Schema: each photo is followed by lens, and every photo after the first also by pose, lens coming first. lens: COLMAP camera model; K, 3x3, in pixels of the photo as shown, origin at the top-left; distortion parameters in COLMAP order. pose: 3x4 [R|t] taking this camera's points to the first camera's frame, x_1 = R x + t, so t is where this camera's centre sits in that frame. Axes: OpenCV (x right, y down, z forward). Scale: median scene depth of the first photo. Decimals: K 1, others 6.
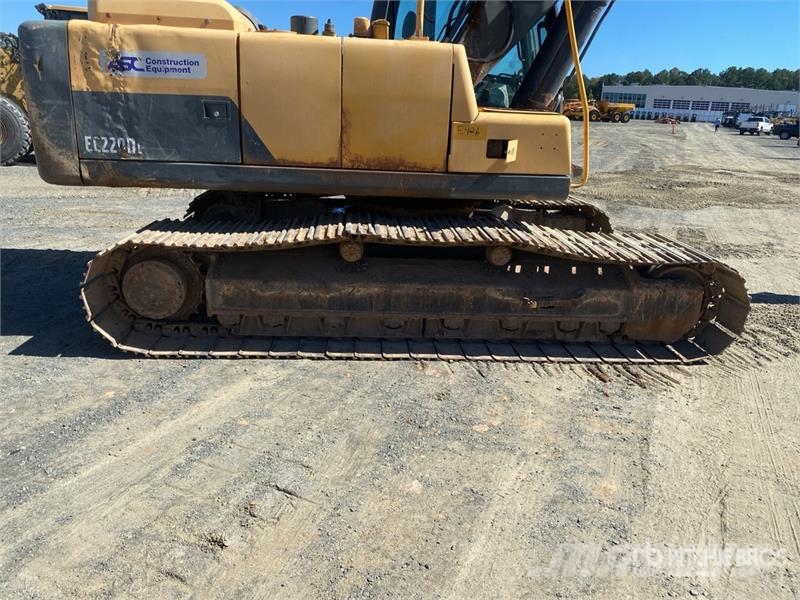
lens RADIAL K [[611.5, 0, 400.0], [0, 611.5, 300.0], [0, 0, 1]] dist [0.069719, -0.097042]
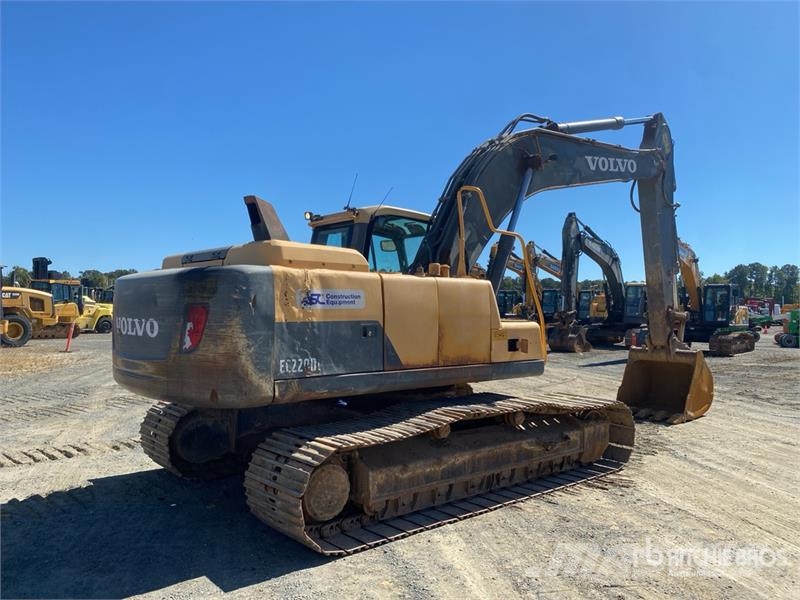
lens RADIAL K [[607.2, 0, 400.0], [0, 607.2, 300.0], [0, 0, 1]] dist [0.025481, -0.006436]
pose [[0.806957, -0.027237, 0.589981, -0.982153], [0.211625, 0.945941, -0.245784, -0.048431], [-0.551393, 0.323192, 0.769098, -0.012581]]
